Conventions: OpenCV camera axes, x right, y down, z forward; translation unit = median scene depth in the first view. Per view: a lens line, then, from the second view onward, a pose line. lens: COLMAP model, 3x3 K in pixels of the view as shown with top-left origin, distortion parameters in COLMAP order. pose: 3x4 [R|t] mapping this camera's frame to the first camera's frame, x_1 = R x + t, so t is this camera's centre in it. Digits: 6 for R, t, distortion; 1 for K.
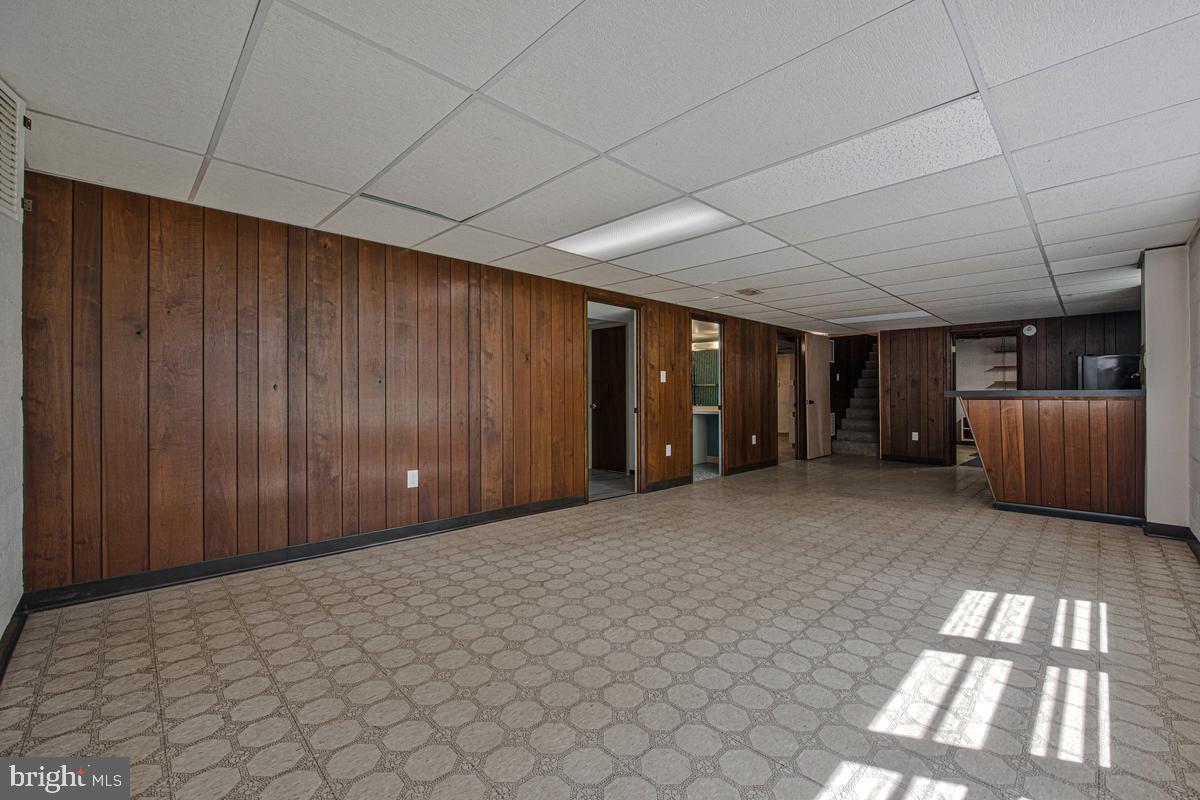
lens RADIAL K [[493.7, 0, 595.8], [0, 493.7, 398.8], [0, 0, 1]] dist [-0.014290, -0.001420]
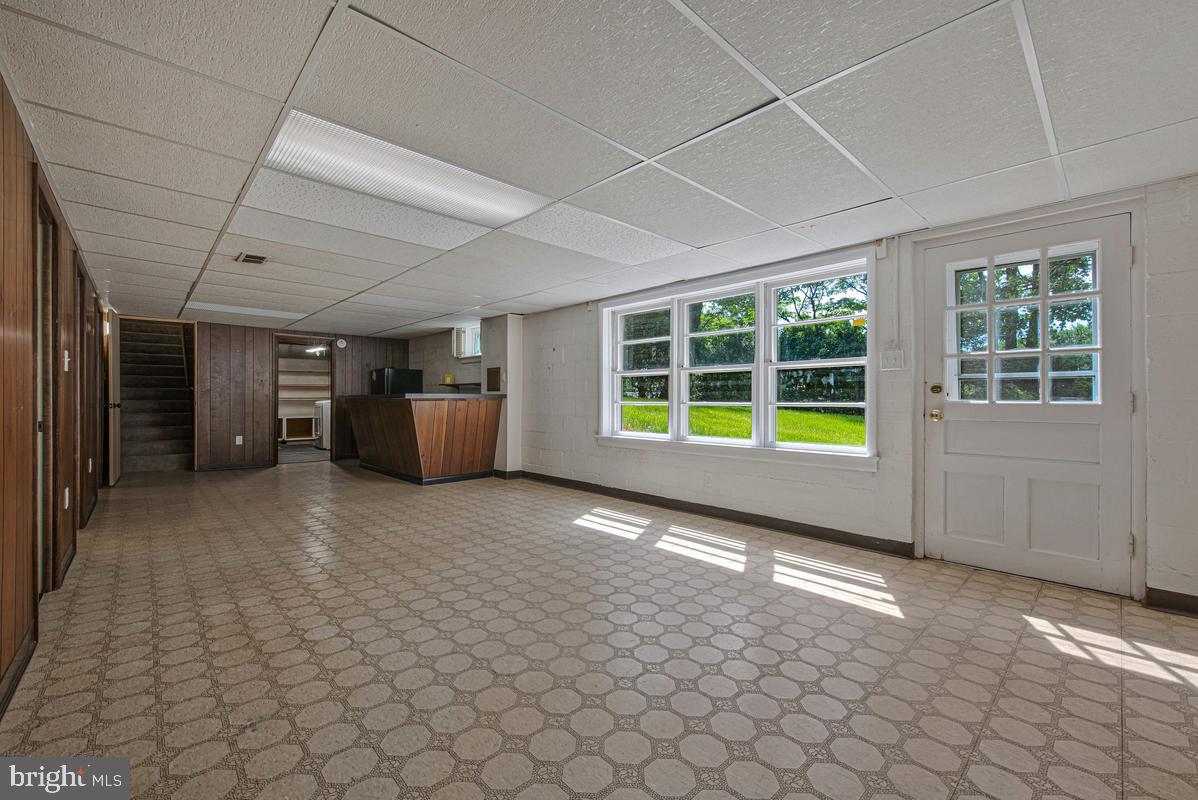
lens RADIAL K [[492.9, 0, 595.1], [0, 492.9, 396.2], [0, 0, 1]] dist [-0.014290, -0.001420]
pose [[0.020642, 0.003677, 0.999780, -0.680714], [0.002598, 0.999990, -0.003731, -0.005832], [-0.999784, 0.002675, 0.020633, 0.747206]]
